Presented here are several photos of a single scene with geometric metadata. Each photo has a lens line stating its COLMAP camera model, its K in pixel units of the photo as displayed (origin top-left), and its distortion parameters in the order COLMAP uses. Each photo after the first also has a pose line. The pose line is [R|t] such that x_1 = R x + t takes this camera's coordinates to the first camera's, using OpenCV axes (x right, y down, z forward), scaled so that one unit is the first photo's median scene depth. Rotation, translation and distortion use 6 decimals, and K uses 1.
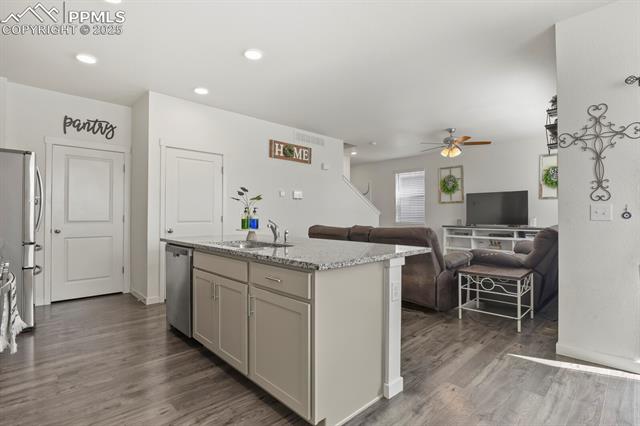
lens RADIAL K [[310.4, 0, 320.4], [0, 310.4, 212.4], [0, 0, 1]] dist [-0.010393, -0.001956]
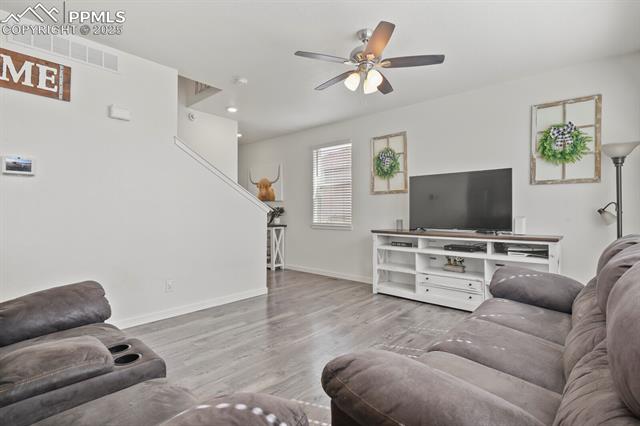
lens RADIAL K [[310.4, 0, 321.1], [0, 310.4, 212.4], [0, 0, 1]] dist [-0.010393, -0.001956]
pose [[0.995851, 0.001186, 0.090986, 0.392242], [-0.001971, 0.999962, 0.008543, 0.004930], [-0.090972, -0.008687, 0.995816, 0.667596]]
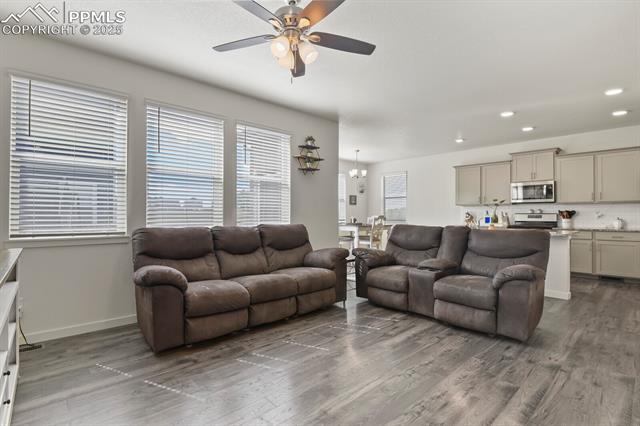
lens RADIAL K [[310.4, 0, 321.0], [0, 310.4, 214.4], [0, 0, 1]] dist [-0.010393, -0.001956]
pose [[-0.999851, -0.001053, 0.017223, 0.477971], [-0.001254, 0.999931, -0.011691, 0.016896], [-0.017209, -0.011711, -0.999783, 1.750139]]
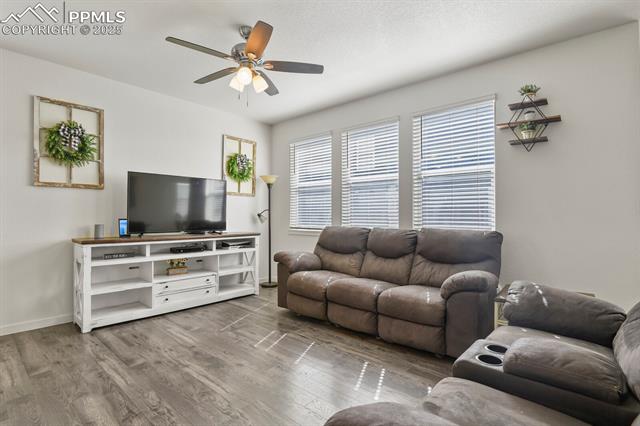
lens RADIAL K [[310.4, 0, 315.9], [0, 310.4, 213.9], [0, 0, 1]] dist [-0.010393, -0.001956]
pose [[-0.086169, 0.009406, 0.996236, -0.057944], [-0.011384, 0.999881, -0.010425, 0.012251], [-0.996215, -0.012240, -0.086052, 1.183422]]
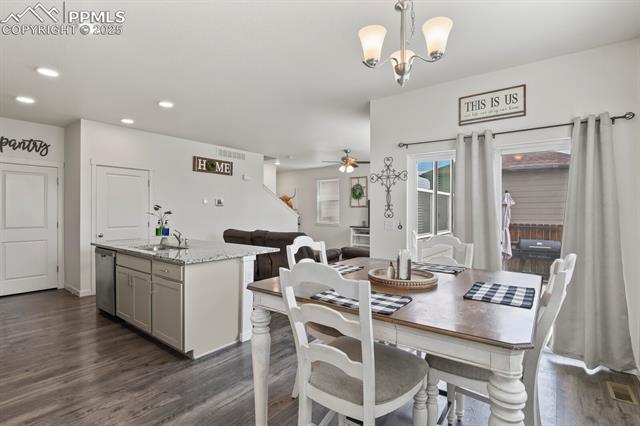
lens RADIAL K [[310.4, 0, 318.8], [0, 310.4, 212.2], [0, 0, 1]] dist [-0.010393, -0.001956]
pose [[0.989239, 0.001227, 0.146305, 0.160122], [-0.003193, 0.999908, 0.013206, -0.044306], [-0.146275, -0.013531, 0.989151, -0.279131]]
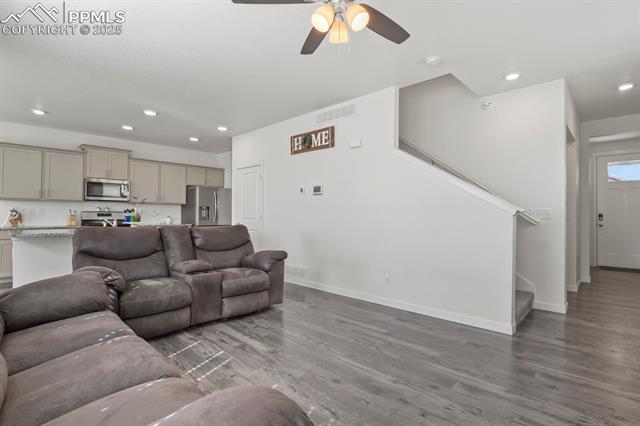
lens RADIAL K [[310.4, 0, 318.7], [0, 310.4, 209.8], [0, 0, 1]] dist [-0.010393, -0.001956]
pose [[0.040943, -0.014824, -0.999051, 0.946924], [0.004282, 0.999883, -0.014661, 0.012097], [0.999152, -0.003678, 0.041002, 1.218605]]
